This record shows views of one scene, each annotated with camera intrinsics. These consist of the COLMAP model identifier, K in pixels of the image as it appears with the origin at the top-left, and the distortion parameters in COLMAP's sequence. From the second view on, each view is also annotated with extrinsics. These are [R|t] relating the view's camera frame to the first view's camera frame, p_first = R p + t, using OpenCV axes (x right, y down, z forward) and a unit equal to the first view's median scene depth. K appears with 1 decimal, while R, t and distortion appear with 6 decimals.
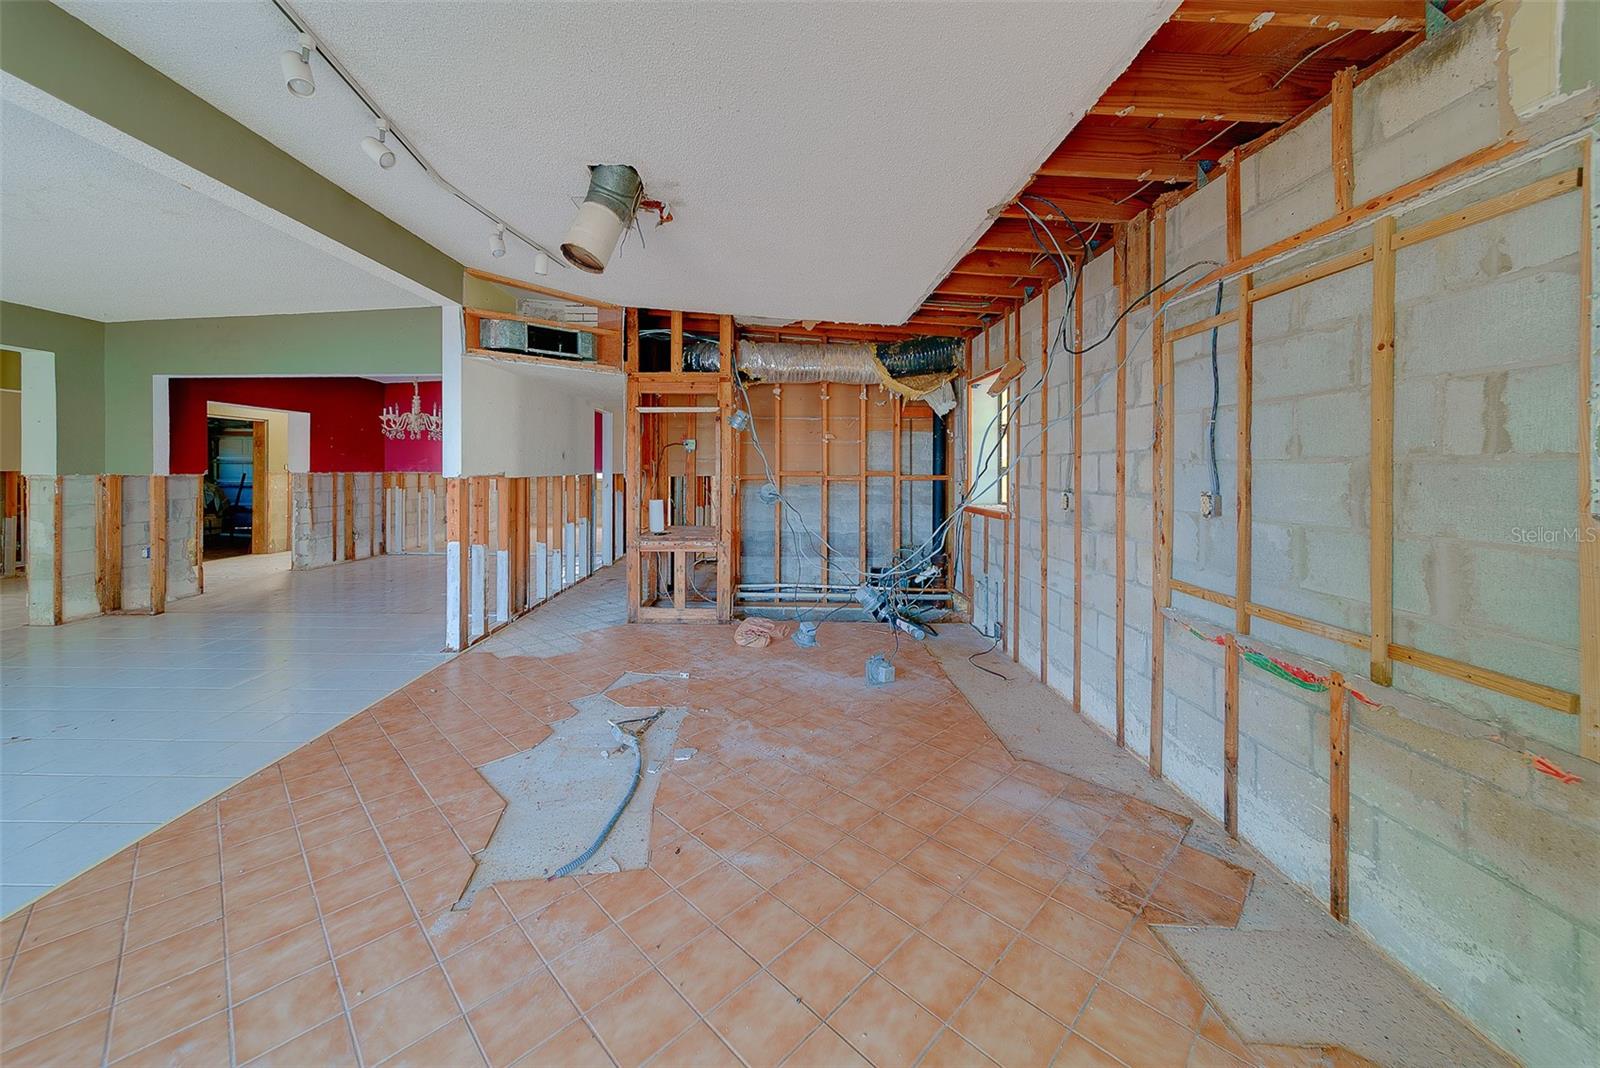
lens RADIAL K [[593.8, 0, 760.0], [0, 593.8, 466.4], [0, 0, 1]] dist [0.005697, -0.000159]
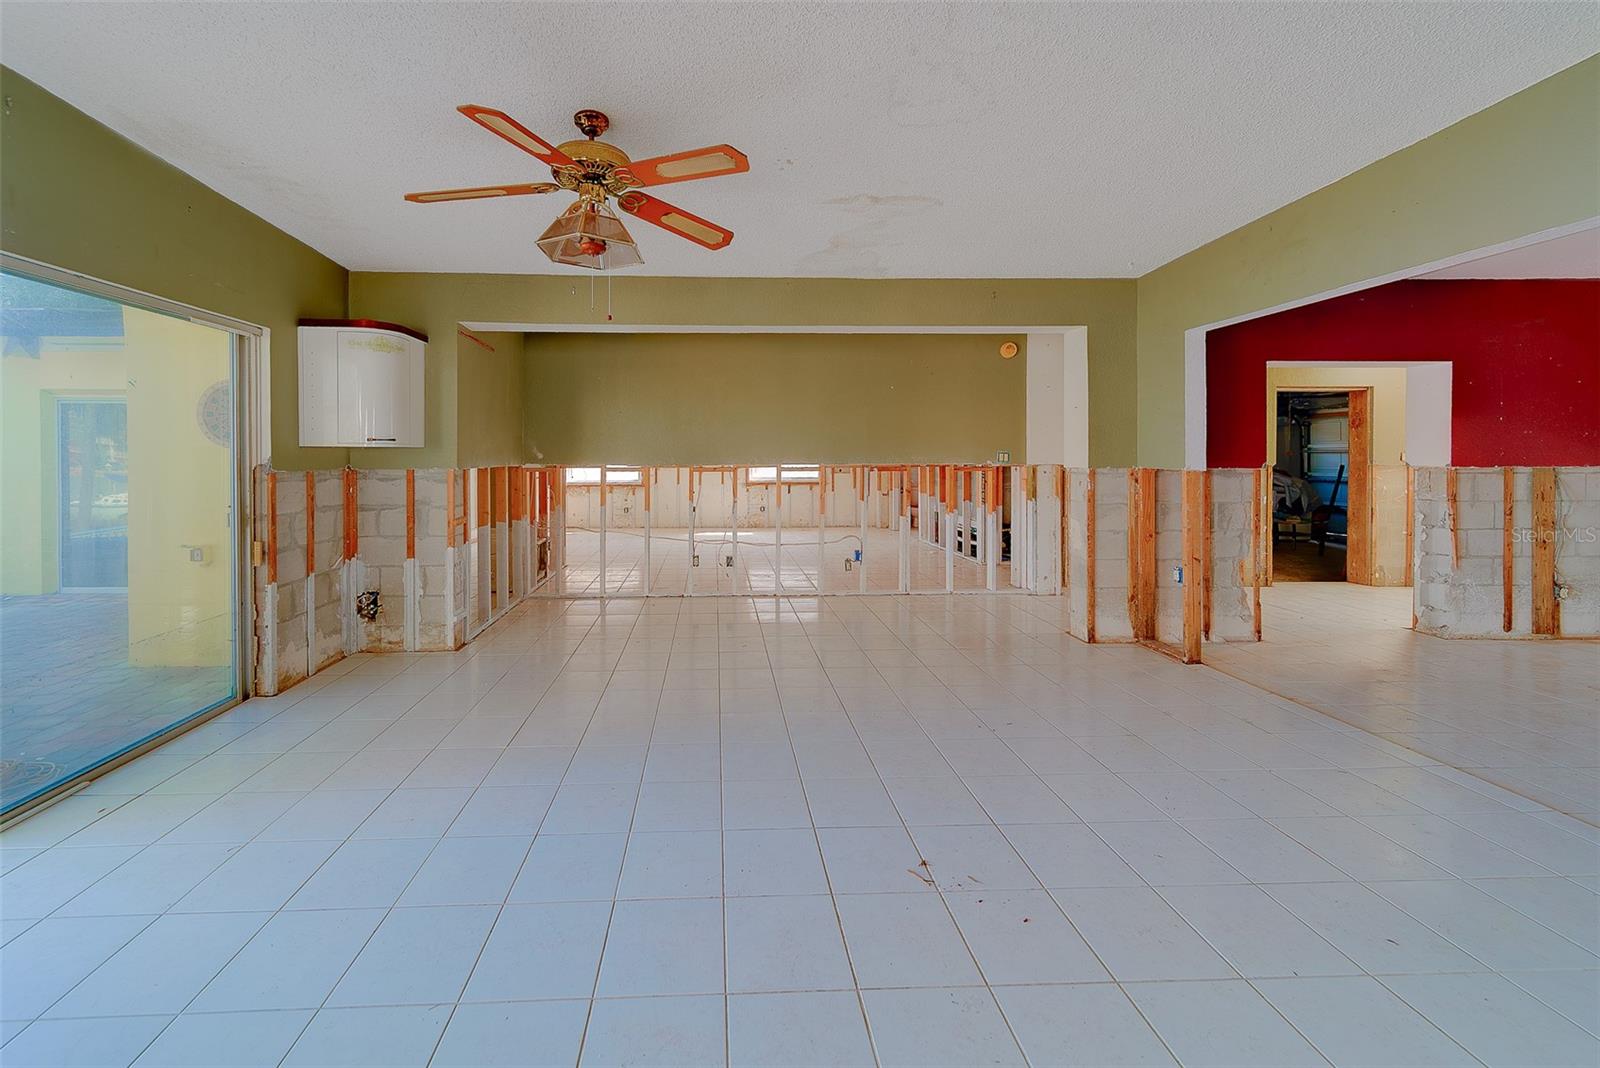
lens RADIAL K [[593.8, 0, 744.8], [0, 593.8, 463.2], [0, 0, 1]] dist [0.005697, -0.000159]
pose [[0.062856, 0.007353, -0.997996, -0.228641], [0.005137, 0.999957, 0.007691, -0.000789], [0.998009, -0.005610, 0.062815, 0.291886]]
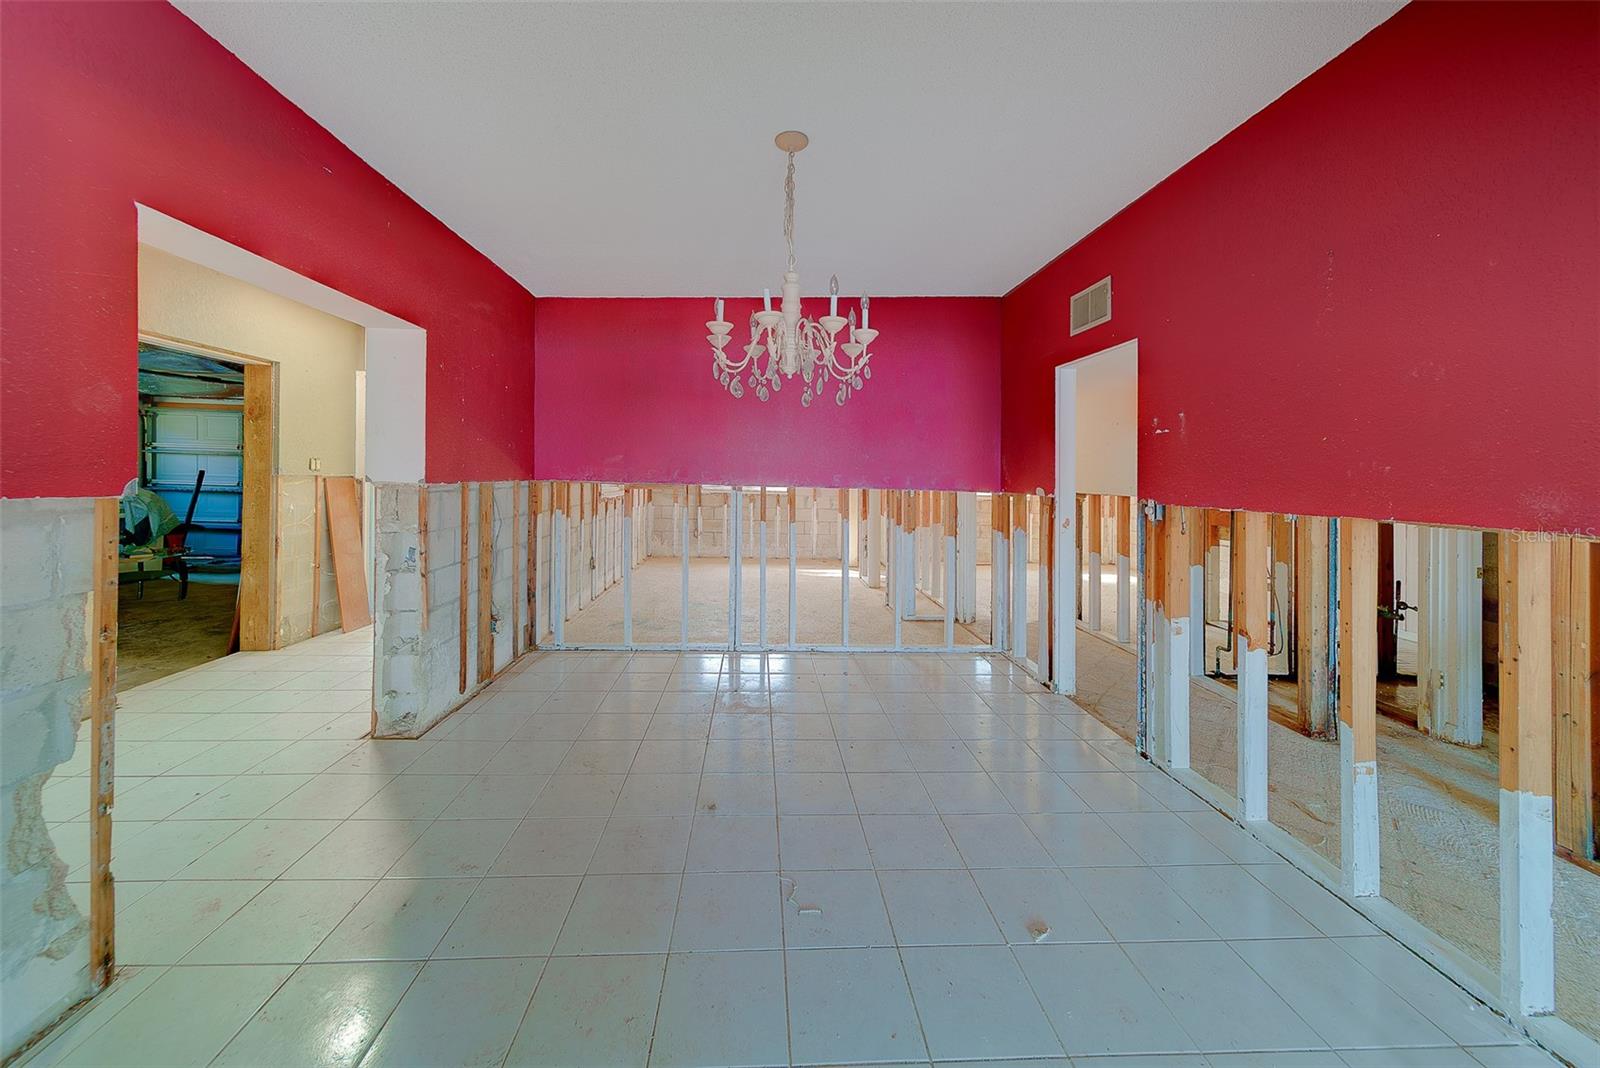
lens RADIAL K [[593.8, 0, 789.5], [0, 593.8, 481.1], [0, 0, 1]] dist [0.005697, -0.000159]
pose [[0.996240, 0.025505, 0.082801, -0.547960], [-0.026749, 0.999545, 0.013948, -0.002866], [-0.082407, -0.016110, 0.996469, 0.590678]]
